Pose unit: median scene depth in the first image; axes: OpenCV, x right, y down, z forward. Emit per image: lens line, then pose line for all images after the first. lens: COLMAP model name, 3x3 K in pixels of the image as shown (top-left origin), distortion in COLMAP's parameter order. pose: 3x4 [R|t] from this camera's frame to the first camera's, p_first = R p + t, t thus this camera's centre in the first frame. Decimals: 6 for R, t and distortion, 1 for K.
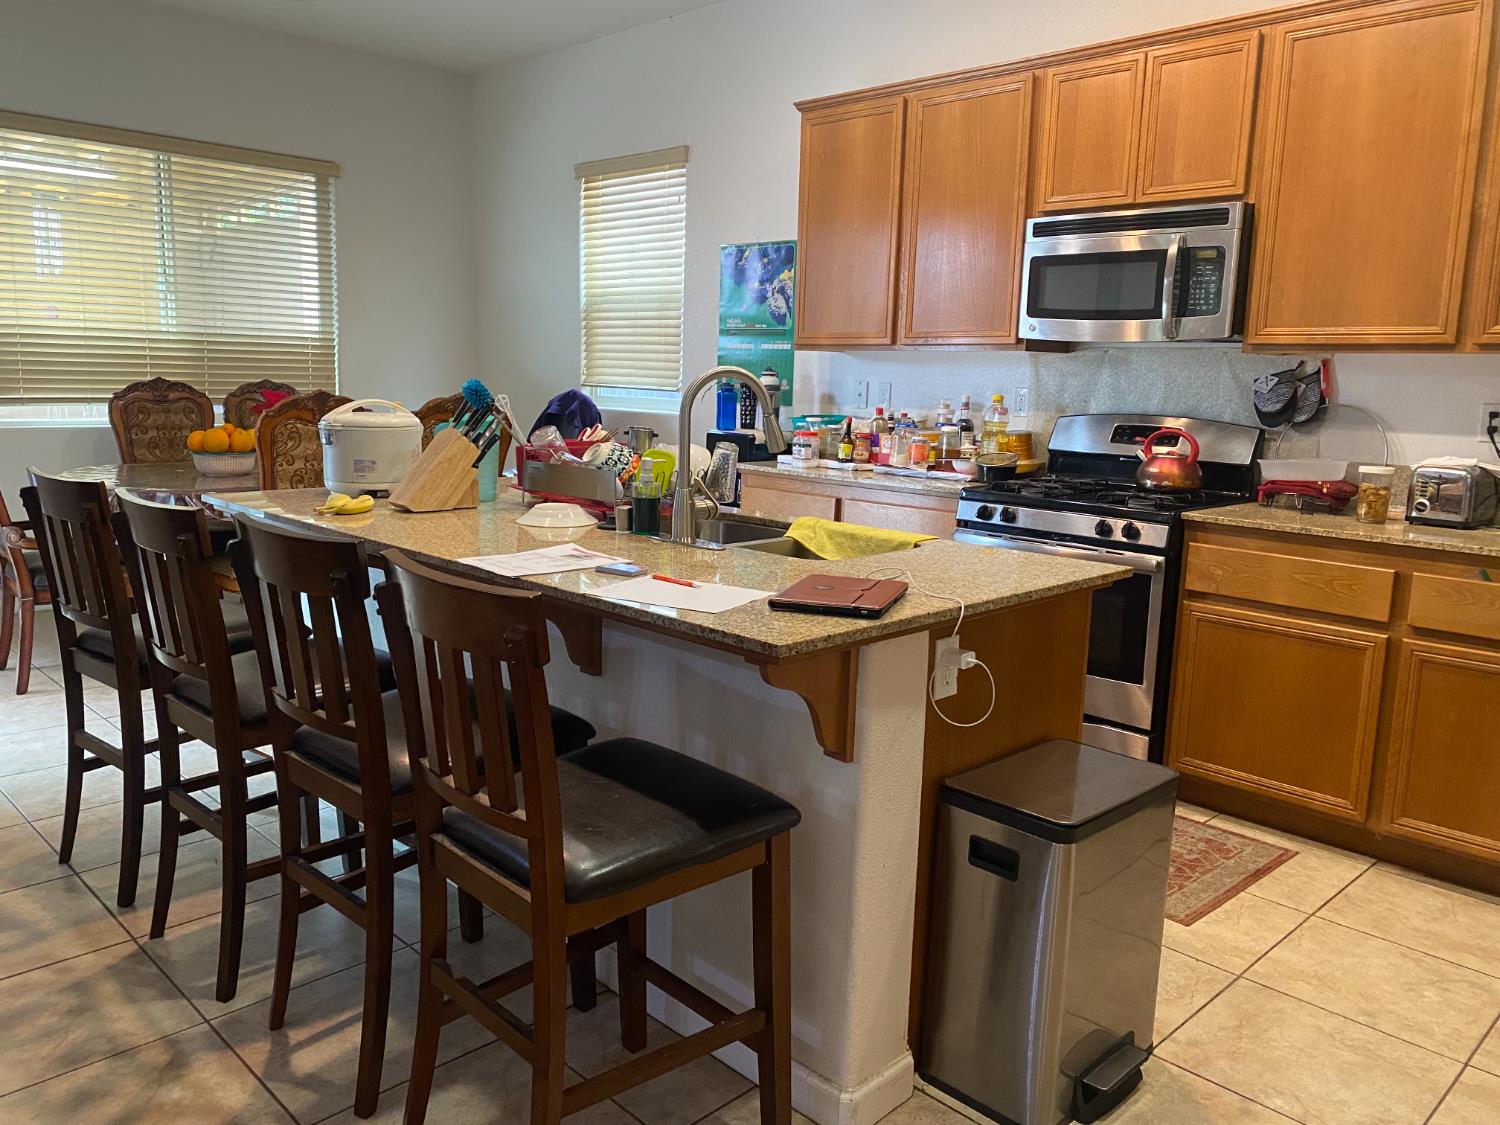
lens RADIAL K [[1138.8, 0, 746.9], [0, 1138.8, 546.4], [0, 0, 1]] dist [0.047630, -0.051939]
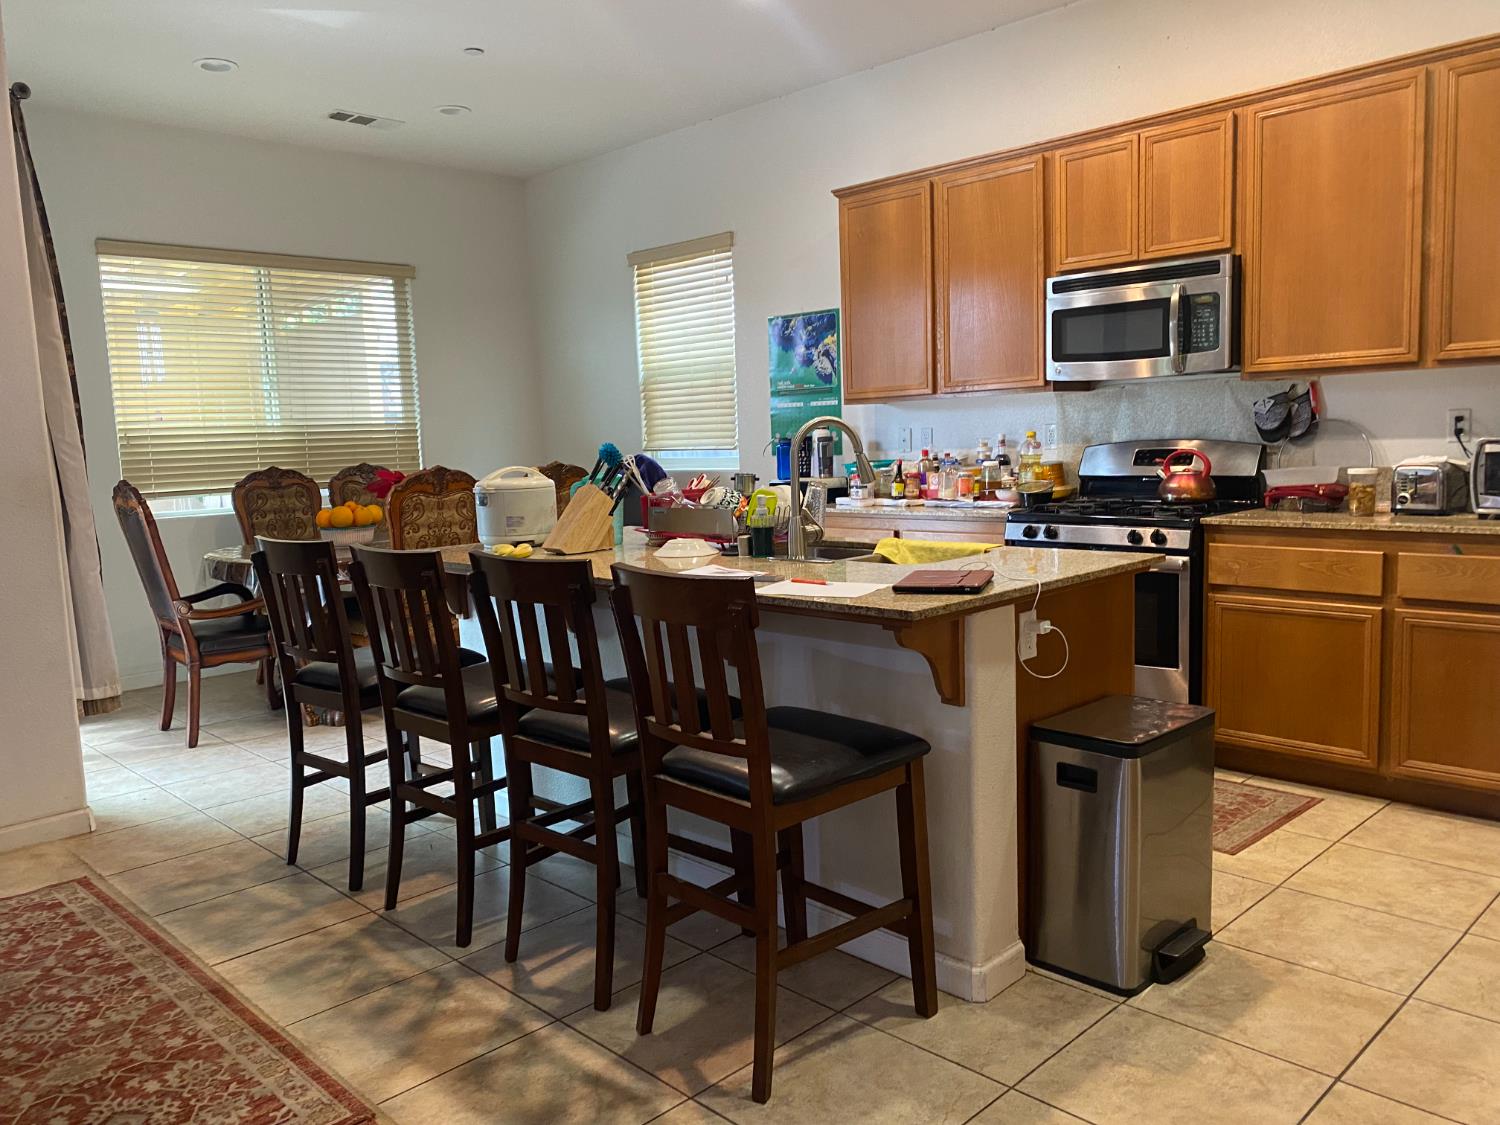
lens RADIAL K [[1148.2, 0, 750.0], [0, 1148.2, 562.5], [0, 0, 1]] dist [0.053930, -0.068489]
pose [[0.997960, -0.063416, -0.007315, -0.073409], [0.063052, 0.997114, -0.042297, 0.035664], [0.009976, 0.041749, 0.999078, -0.181332]]
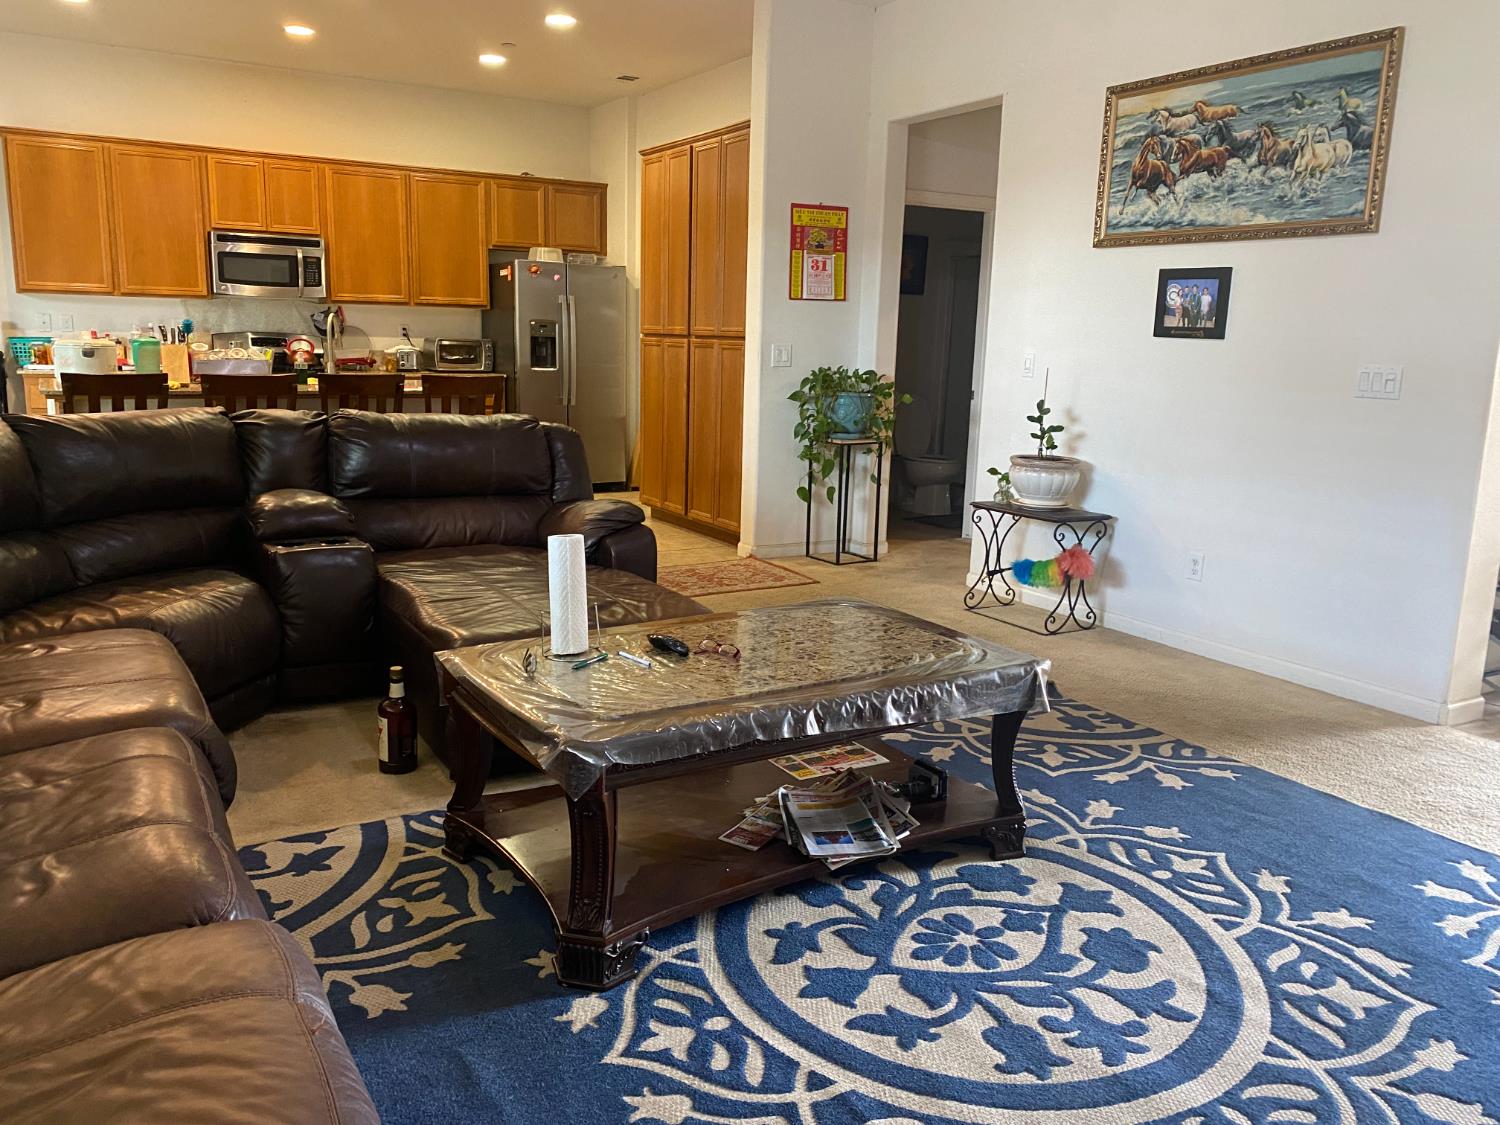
lens RADIAL K [[1162.5, 0, 736.6], [0, 1162.5, 559.1], [0, 0, 1]] dist [0.075569, -0.118561]
pose [[0.236367, -0.199680, 0.950925, -1.725146], [0.132608, 0.976129, 0.172011, 0.035284], [-0.962572, 0.085443, 0.257204, -0.352424]]
